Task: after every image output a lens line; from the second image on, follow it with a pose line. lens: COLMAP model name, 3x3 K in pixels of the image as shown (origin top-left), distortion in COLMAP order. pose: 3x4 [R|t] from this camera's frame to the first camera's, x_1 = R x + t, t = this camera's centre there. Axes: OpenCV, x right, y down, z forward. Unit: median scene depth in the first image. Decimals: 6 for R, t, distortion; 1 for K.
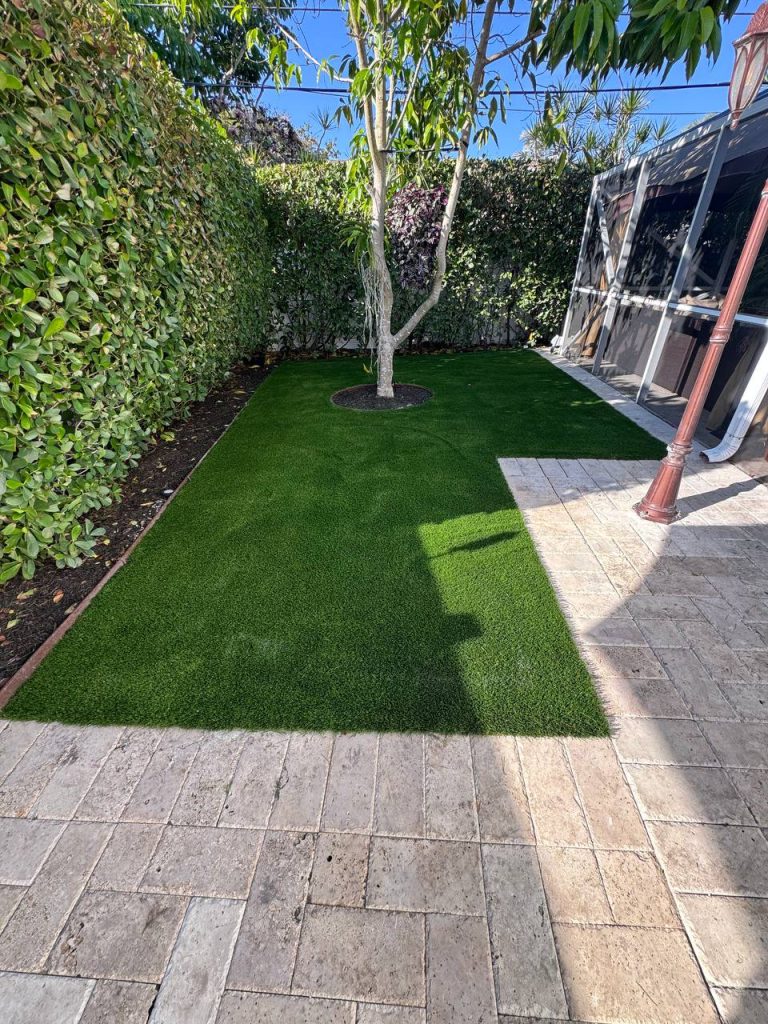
lens RADIAL K [[406.1, 0, 387.9], [0, 406.1, 512.7], [0, 0, 1]] dist [-0.001938, 0.000595]
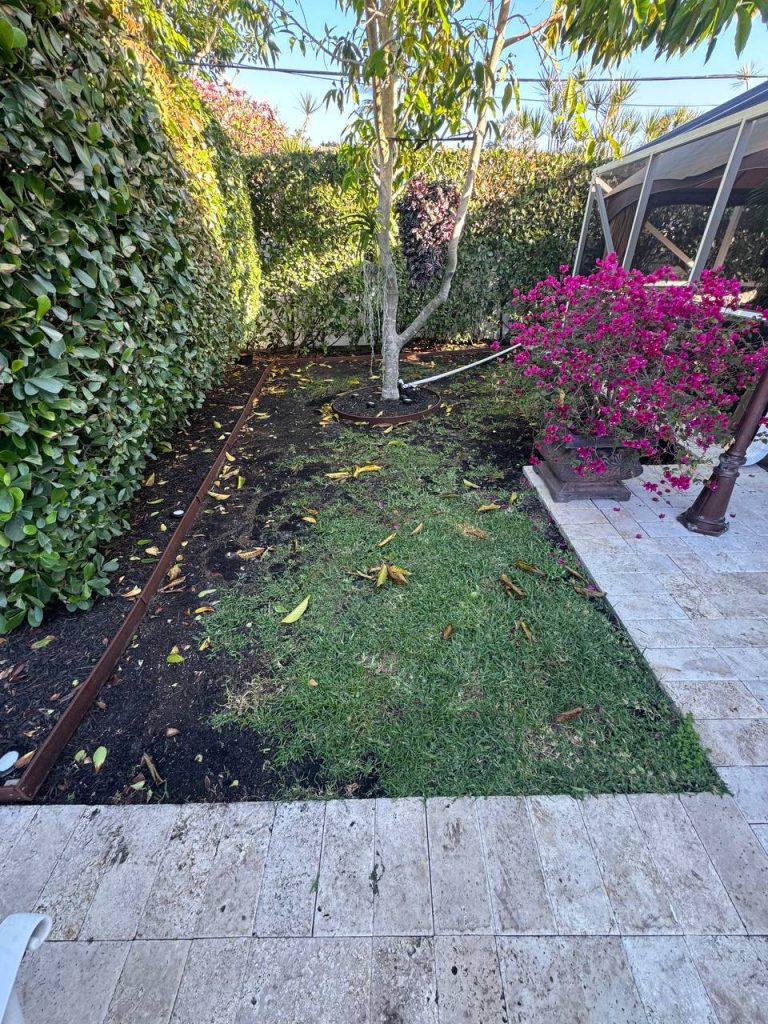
lens RADIAL K [[406.1, 0, 382.5], [0, 406.1, 510.7], [0, 0, 1]] dist [-0.001938, 0.000595]
pose [[0.998288, -0.028306, 0.051176, -0.231731], [0.027584, 0.999511, 0.014744, -0.104057], [-0.051568, -0.013308, 0.998581, 0.119123]]
